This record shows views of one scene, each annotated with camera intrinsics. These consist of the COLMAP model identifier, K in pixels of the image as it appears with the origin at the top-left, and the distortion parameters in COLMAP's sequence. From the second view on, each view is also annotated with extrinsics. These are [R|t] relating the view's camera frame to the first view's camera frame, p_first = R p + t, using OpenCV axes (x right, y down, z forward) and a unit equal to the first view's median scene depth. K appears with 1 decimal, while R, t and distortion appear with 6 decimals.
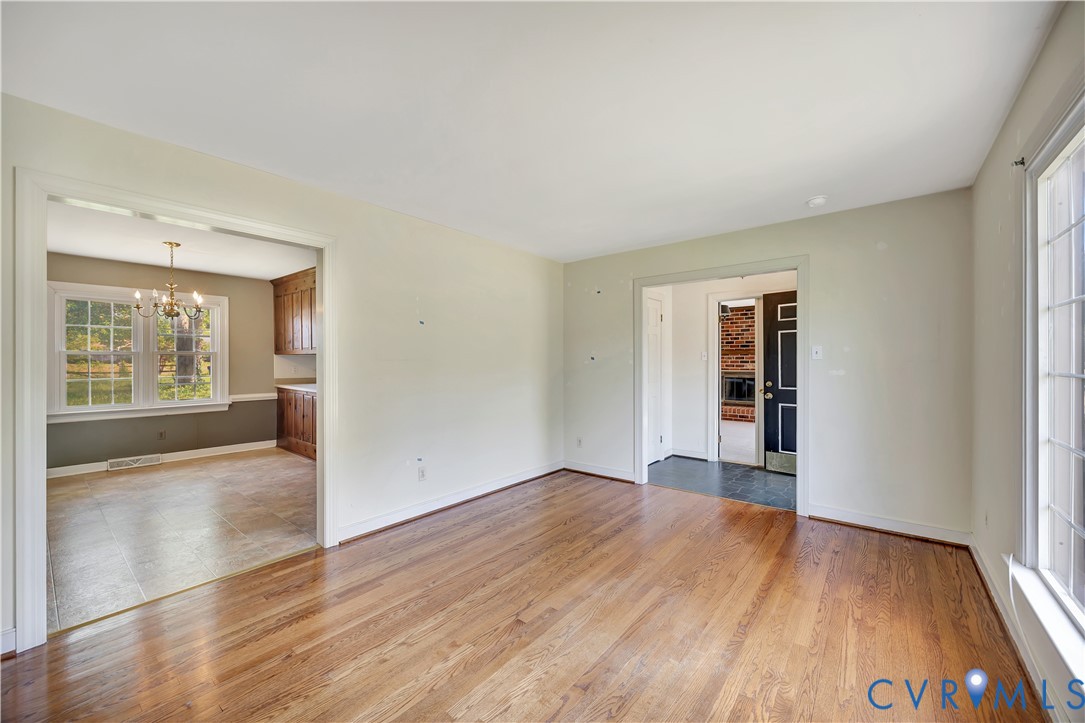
lens RADIAL K [[414.3, 0, 545.8], [0, 414.3, 362.9], [0, 0, 1]] dist [-0.009391, 0.001131]
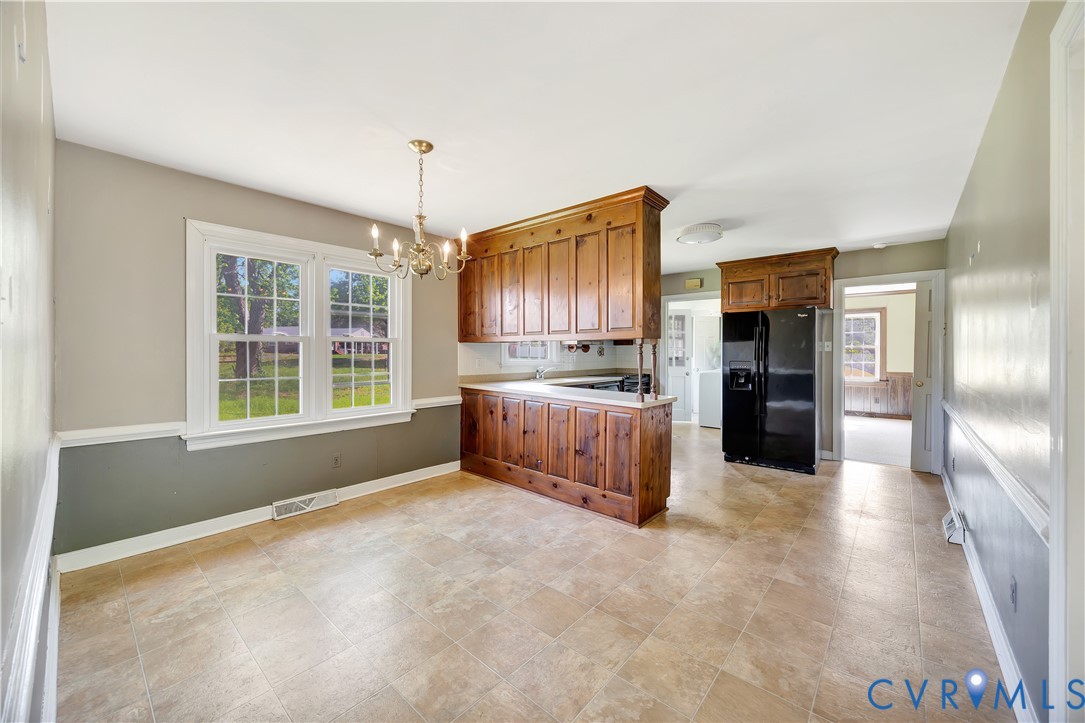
lens RADIAL K [[414.3, 0, 544.8], [0, 414.3, 356.2], [0, 0, 1]] dist [-0.009391, 0.001131]
pose [[0.998753, 0.002652, -0.049861, -0.585001], [-0.002391, 0.999983, 0.005301, 0.000052], [0.049874, -0.005175, 0.998742, 0.357482]]
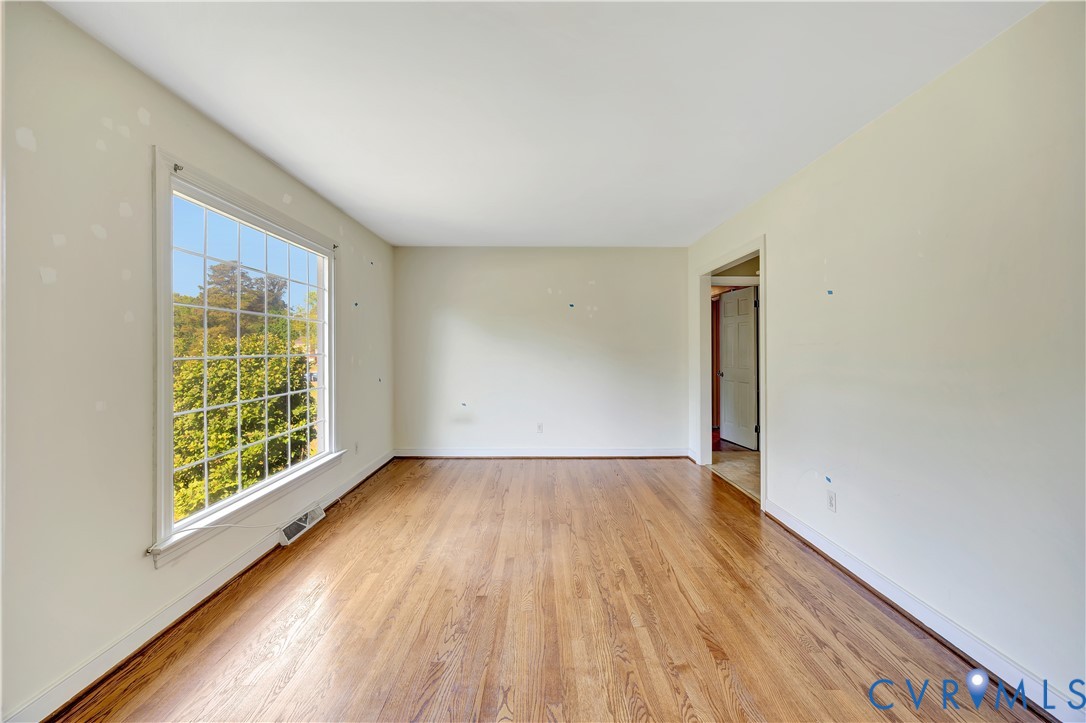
lens RADIAL K [[414.7, 0, 541.7], [0, 414.7, 353.0], [0, 0, 1]] dist [-0.009391, 0.001131]
pose [[-0.774591, 0.006379, -0.632431, 0.381546], [0.000931, 0.999960, 0.008946, 0.000566], [0.632462, 0.006341, -0.774565, 0.859535]]
